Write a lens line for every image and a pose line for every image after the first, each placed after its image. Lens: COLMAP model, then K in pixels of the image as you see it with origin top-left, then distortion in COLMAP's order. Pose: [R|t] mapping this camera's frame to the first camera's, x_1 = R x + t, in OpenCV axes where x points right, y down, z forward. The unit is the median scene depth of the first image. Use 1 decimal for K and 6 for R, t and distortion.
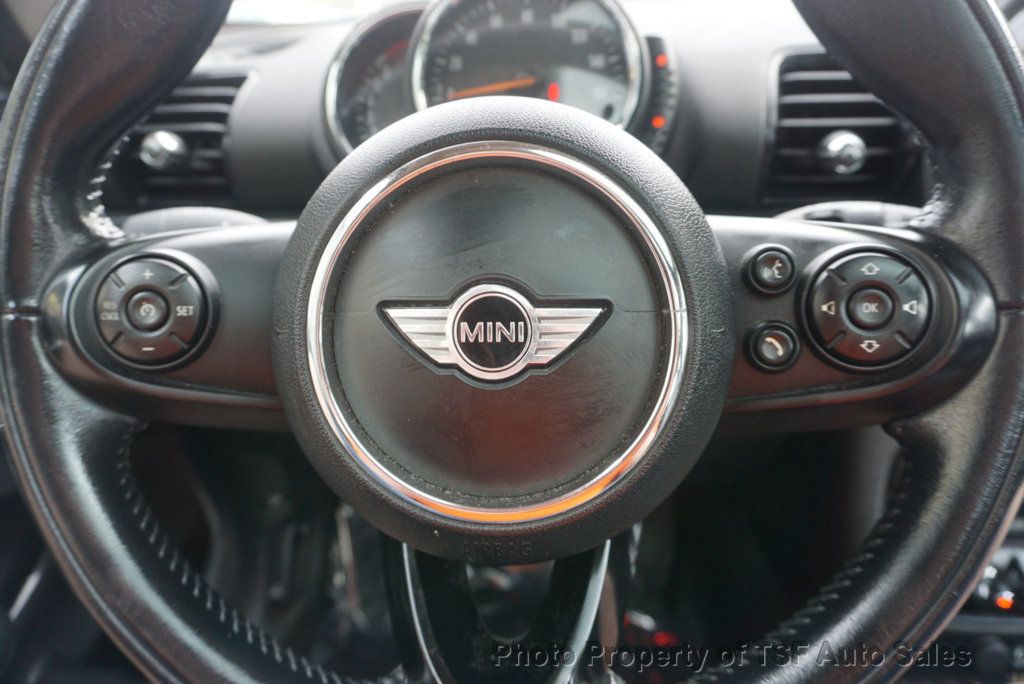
lens RADIAL K [[687.8, 0, 510.4], [0, 687.8, 336.4], [0, 0, 1]] dist [-0.032253, 0.005816]
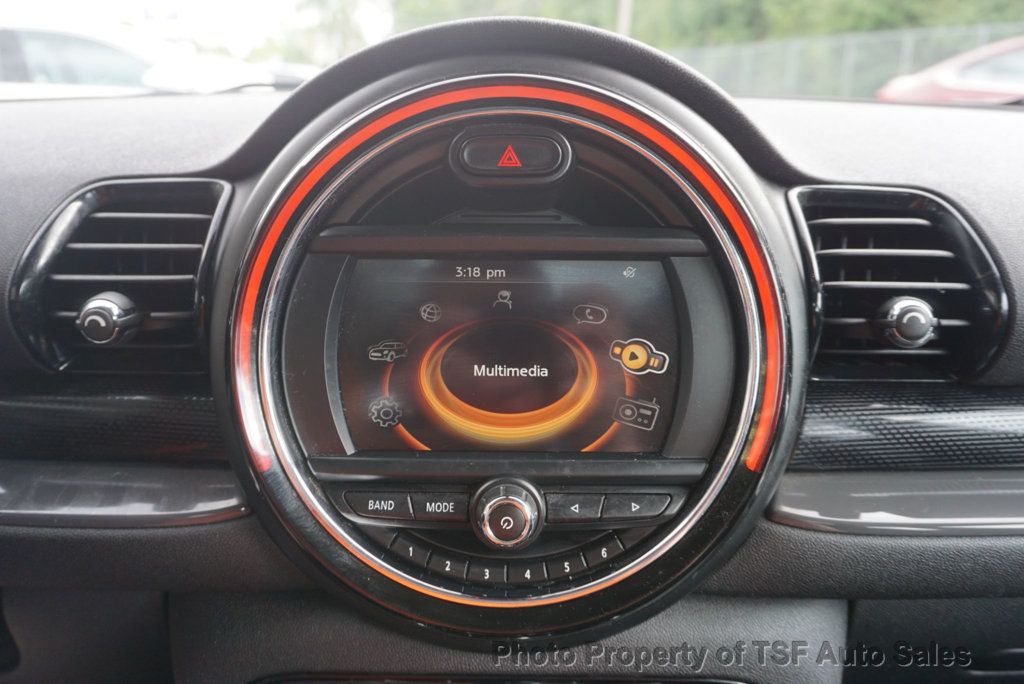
lens RADIAL K [[768.7, 0, 502.0], [0, 768.7, 344.3], [0, 0, 1]] dist [-0.033101, 0.015965]
pose [[0.999080, 0.018463, 0.038717, 1.471367], [-0.014501, 0.994858, -0.100234, -0.266271], [-0.040369, 0.099580, 0.994210, 0.212774]]
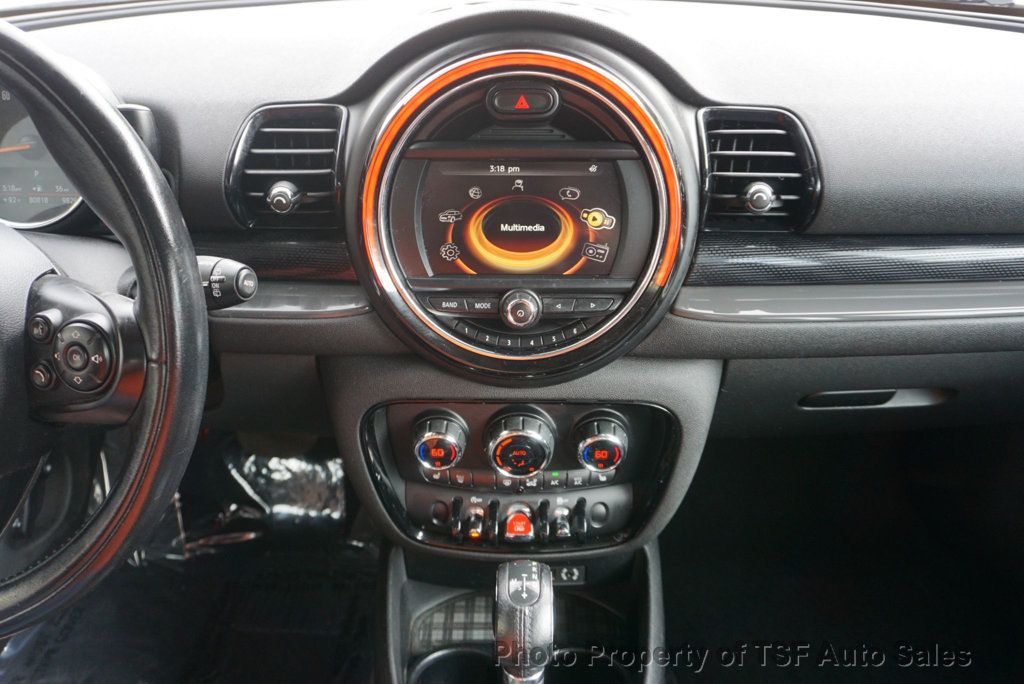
lens RADIAL K [[768.7, 0, 504.1], [0, 768.7, 340.5], [0, 0, 1]] dist [-0.033101, 0.015965]
pose [[0.999561, 0.006961, 0.028805, 1.418333], [-0.010420, 0.992505, 0.121755, -0.299889], [-0.027741, -0.122002, 0.992142, -0.807522]]
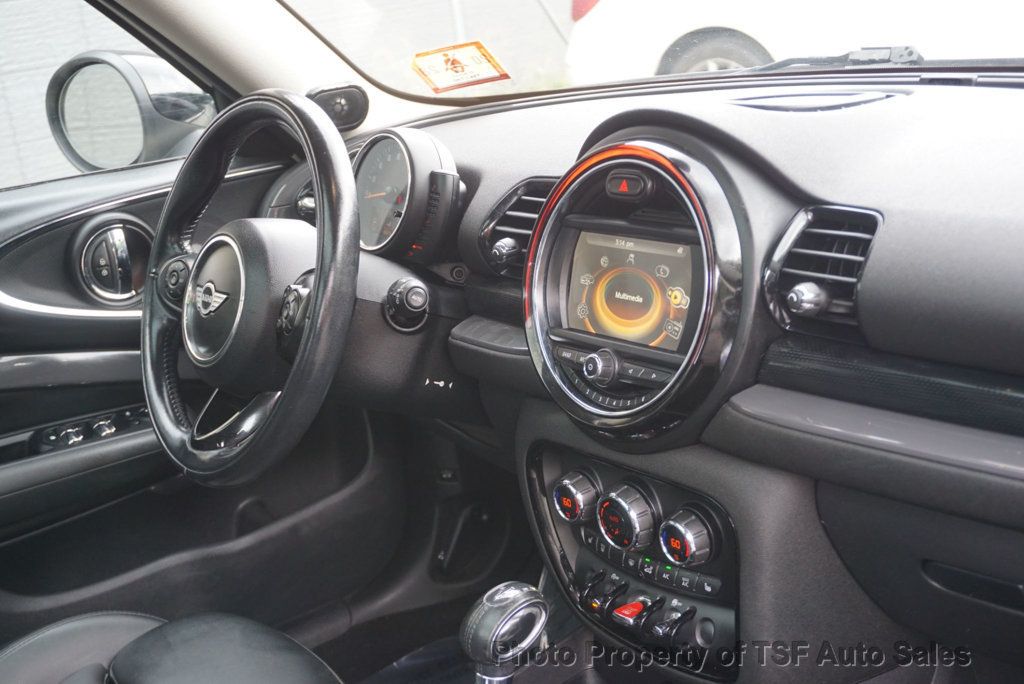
lens RADIAL K [[1401.2, 0, 511.6], [0, 1401.2, 341.1], [0, 0, 1]] dist [0.015081, 0.000000]
pose [[0.633040, 0.162369, -0.756899, 4.923797], [-0.220299, 0.975114, 0.024931, -0.242516], [0.742111, 0.150962, 0.653056, -1.789180]]
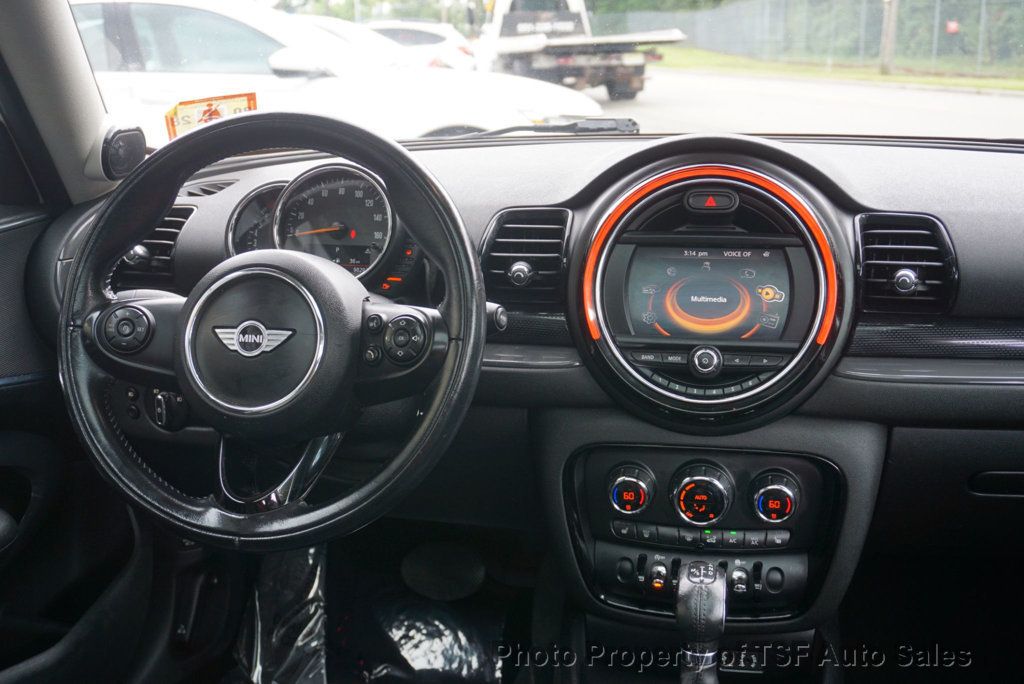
lens RADIAL K [[1165.5, 0, 505.8], [0, 1165.5, 350.6], [0, 0, 1]] dist [-0.007308, 0.000000]
pose [[0.989751, 0.047459, -0.134688, 1.380606], [-0.068276, 0.985644, -0.154418, 0.591824], [0.125426, 0.162031, 0.978782, -2.899349]]
